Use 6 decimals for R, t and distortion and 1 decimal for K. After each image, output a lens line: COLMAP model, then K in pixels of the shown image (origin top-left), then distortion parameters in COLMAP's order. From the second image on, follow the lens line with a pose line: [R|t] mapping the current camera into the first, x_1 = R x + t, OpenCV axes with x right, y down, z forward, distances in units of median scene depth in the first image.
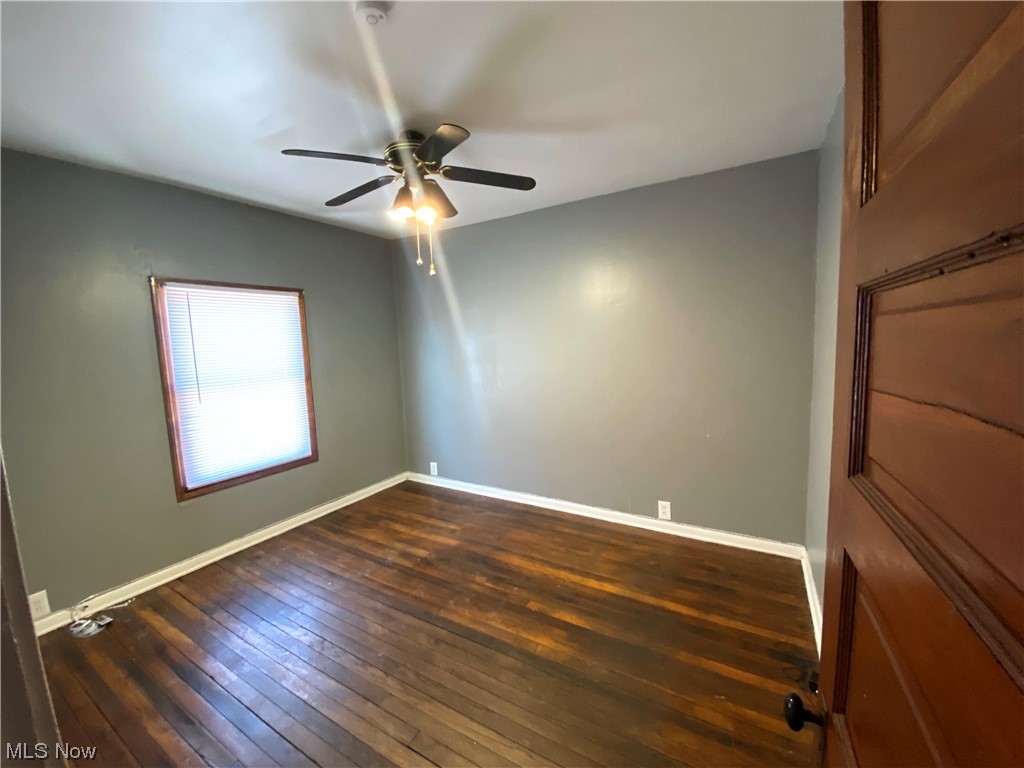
lens RADIAL K [[416.8, 0, 512.0], [0, 416.8, 384.0], [0, 0, 1]] dist [-0.000855, -0.000307]
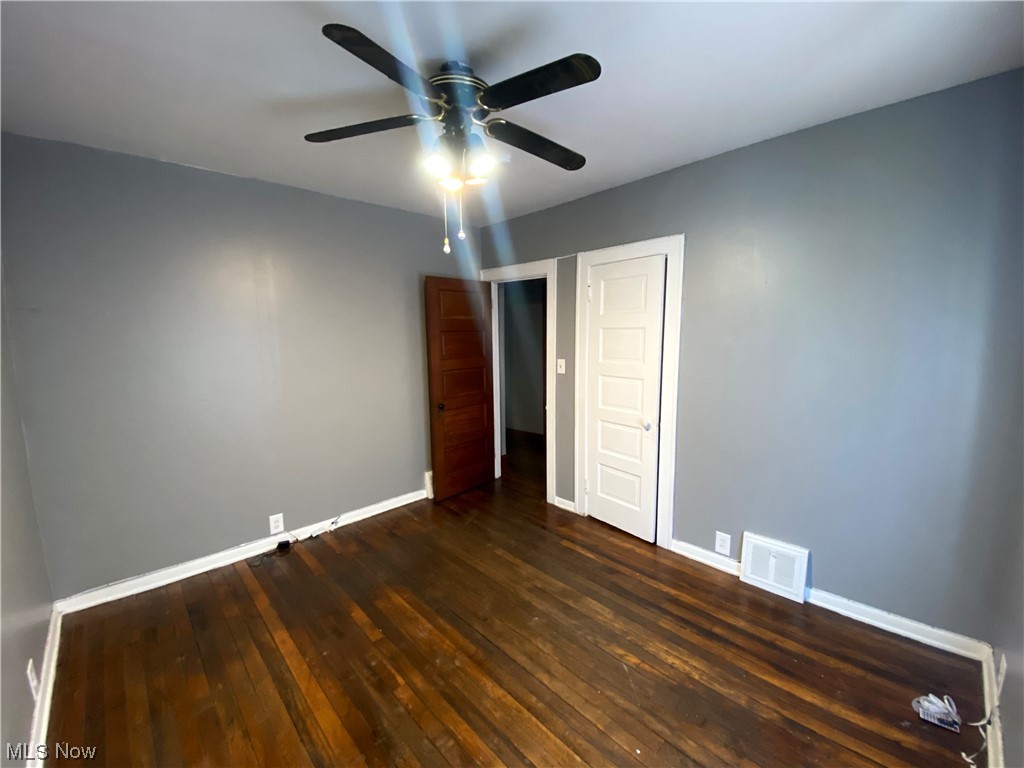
lens RADIAL K [[416.8, 0, 512.0], [0, 416.8, 384.0], [0, 0, 1]] dist [-0.000855, -0.000307]
pose [[-0.960474, 0.011469, 0.278133, -0.489599], [0.076074, 0.971931, 0.222628, -0.173016], [-0.267773, 0.234987, -0.934387, 1.642024]]
